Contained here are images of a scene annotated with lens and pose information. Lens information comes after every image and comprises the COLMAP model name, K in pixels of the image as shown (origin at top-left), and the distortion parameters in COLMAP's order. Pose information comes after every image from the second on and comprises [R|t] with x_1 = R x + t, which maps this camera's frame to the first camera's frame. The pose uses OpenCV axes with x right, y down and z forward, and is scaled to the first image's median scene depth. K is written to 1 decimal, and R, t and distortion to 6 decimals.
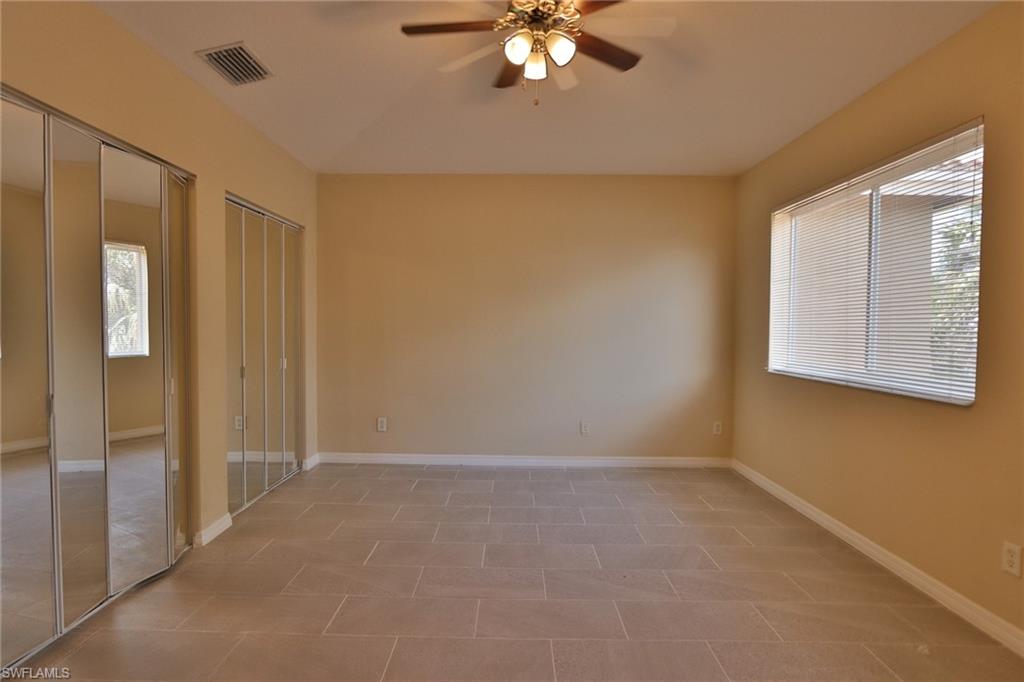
lens RADIAL K [[521.1, 0, 507.5], [0, 521.1, 337.0], [0, 0, 1]] dist [-0.014220, 0.001163]
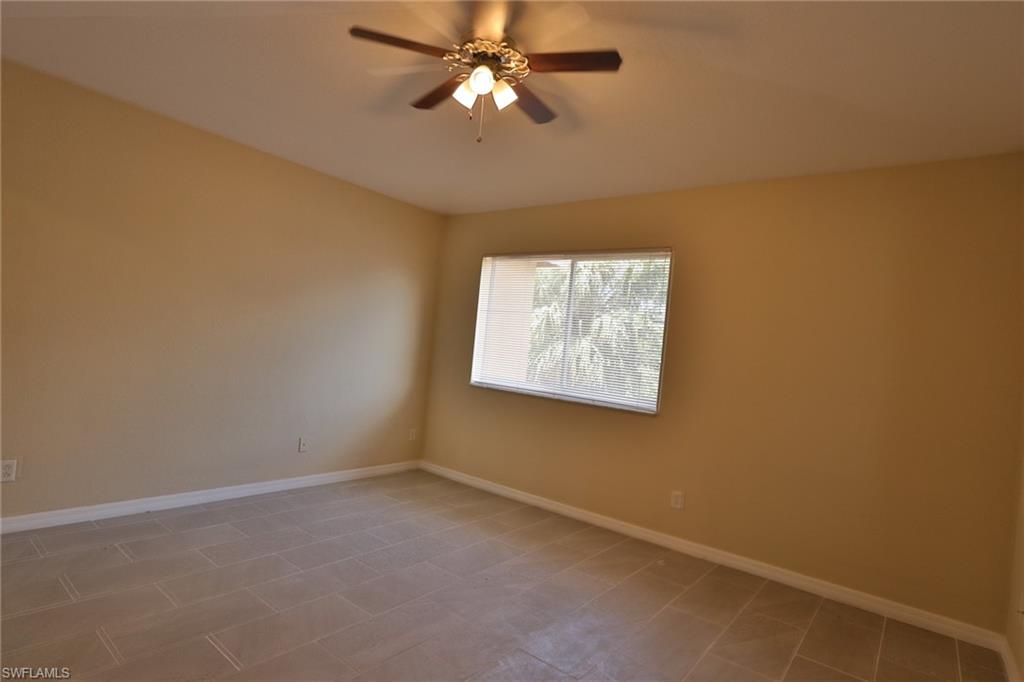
lens RADIAL K [[521.1, 0, 508.6], [0, 521.1, 345.9], [0, 0, 1]] dist [-0.014220, 0.001163]
pose [[0.613458, 0.054324, 0.787857, -0.409608], [-0.073436, 0.997233, -0.011580, -0.018403], [-0.786306, -0.050753, 0.615749, 0.186604]]
